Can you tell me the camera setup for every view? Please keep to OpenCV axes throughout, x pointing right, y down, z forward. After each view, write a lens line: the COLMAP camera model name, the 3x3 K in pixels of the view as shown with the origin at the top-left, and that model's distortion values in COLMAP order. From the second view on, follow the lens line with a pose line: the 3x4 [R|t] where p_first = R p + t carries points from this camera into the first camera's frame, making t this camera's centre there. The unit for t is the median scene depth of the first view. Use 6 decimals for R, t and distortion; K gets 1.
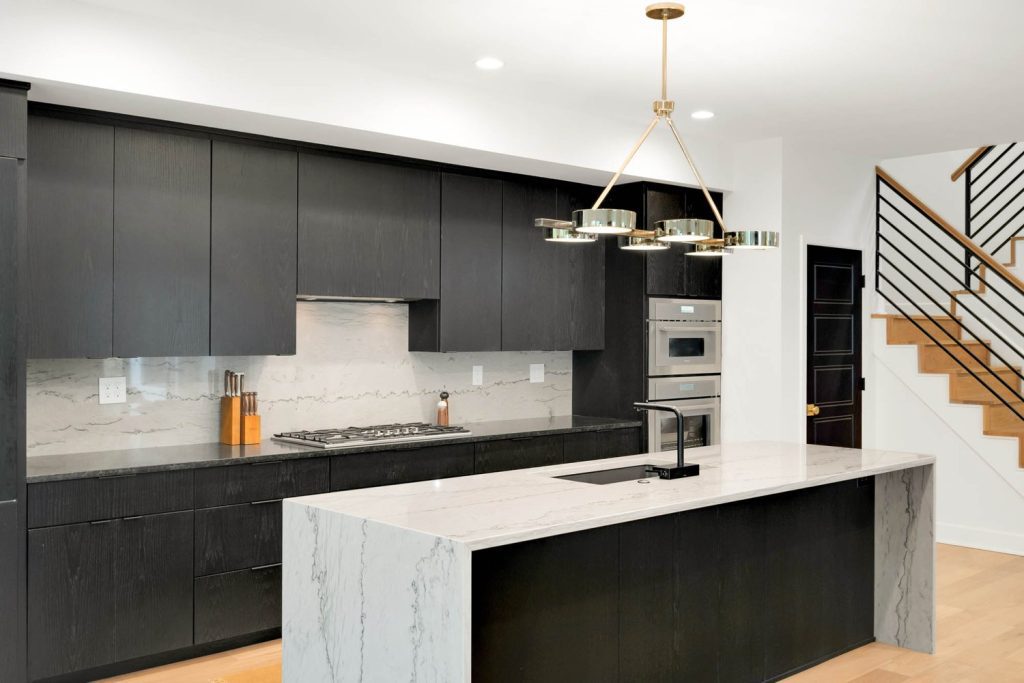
lens RADIAL K [[1027.5, 0, 508.2], [0, 1027.5, 332.4], [0, 0, 1]] dist [-0.005973, 0.000000]
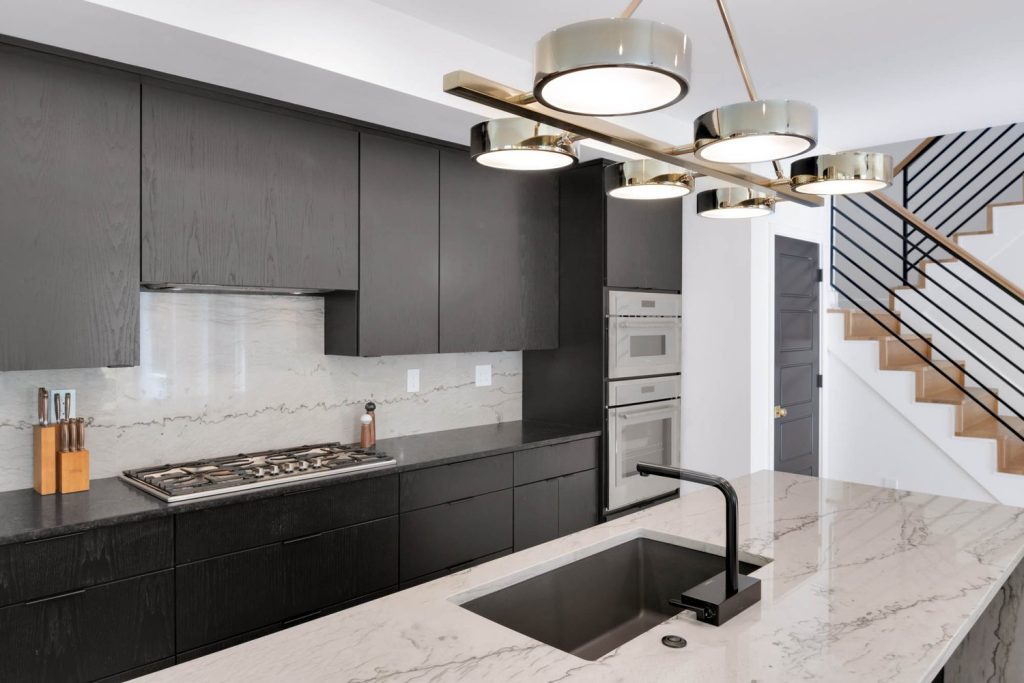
lens RADIAL K [[708.5, 0, 512.6], [0, 708.5, 331.0], [0, 0, 1]] dist [-0.007651, -0.009966]
pose [[0.998659, -0.003553, 0.051648, 0.025814], [0.003045, 0.999946, 0.009909, -0.006070], [-0.051680, -0.009738, 0.998616, 0.455093]]
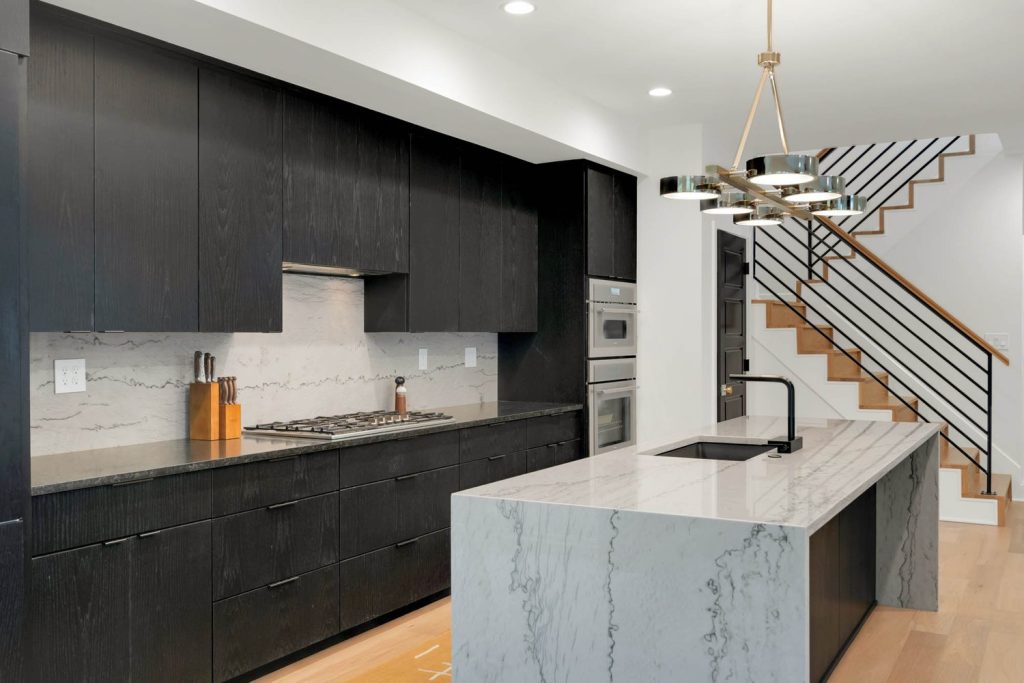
lens RADIAL K [[973.0, 0, 518.7], [0, 973.0, 350.3], [0, 0, 1]] dist [-0.003460, 0.000000]
pose [[0.950352, -0.010420, 0.311003, -0.249824], [0.005656, 0.999853, 0.016214, 0.022806], [-0.311127, -0.013649, 0.950270, 0.158692]]
